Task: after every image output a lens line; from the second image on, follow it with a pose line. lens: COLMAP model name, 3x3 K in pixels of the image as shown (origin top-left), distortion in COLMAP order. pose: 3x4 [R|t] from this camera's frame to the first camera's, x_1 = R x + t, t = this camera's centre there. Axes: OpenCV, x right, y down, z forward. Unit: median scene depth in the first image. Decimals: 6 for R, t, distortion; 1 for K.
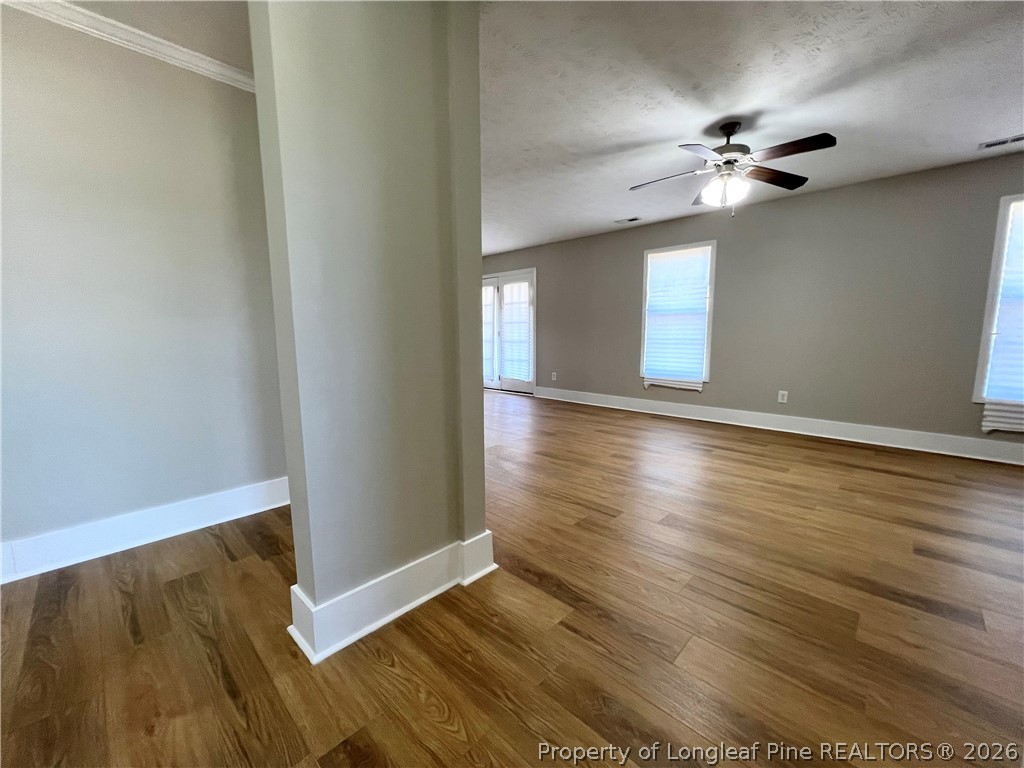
lens RADIAL K [[410.8, 0, 509.0], [0, 410.8, 386.1], [0, 0, 1]] dist [-0.002567, 0.001065]
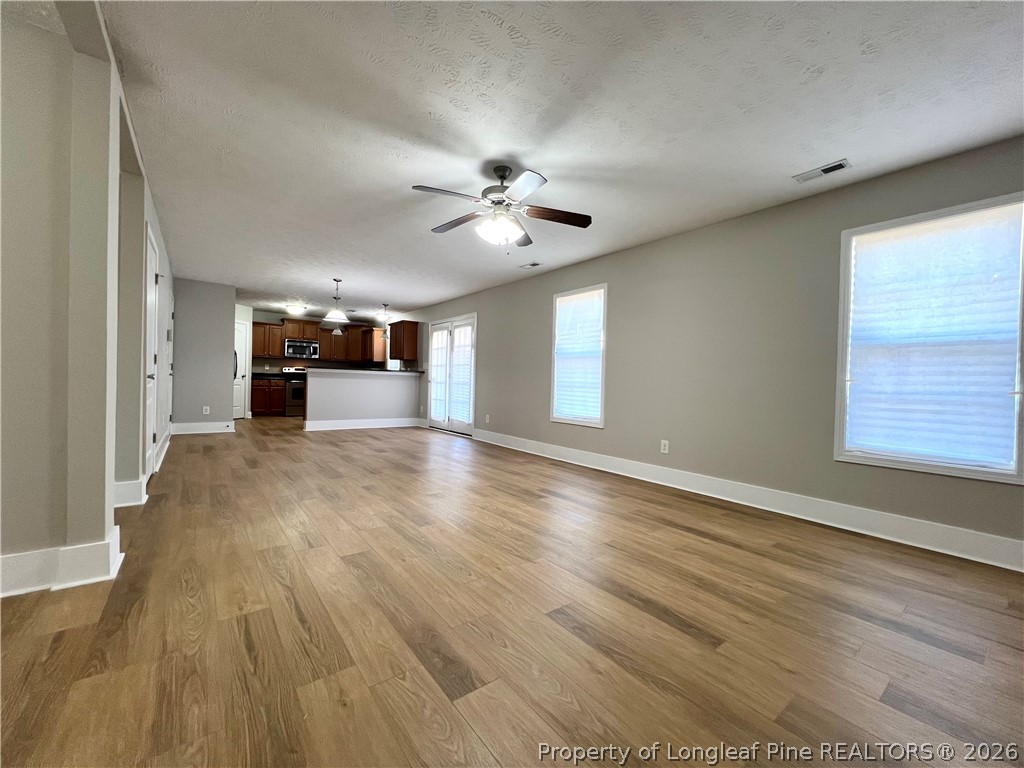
lens RADIAL K [[410.8, 0, 512.0], [0, 410.8, 383.9], [0, 0, 1]] dist [-0.002567, 0.001065]
pose [[0.988670, 0.032380, -0.146569, 0.392668], [-0.050526, 0.991264, -0.121827, 0.013661], [0.141343, 0.127853, 0.981670, 0.030541]]
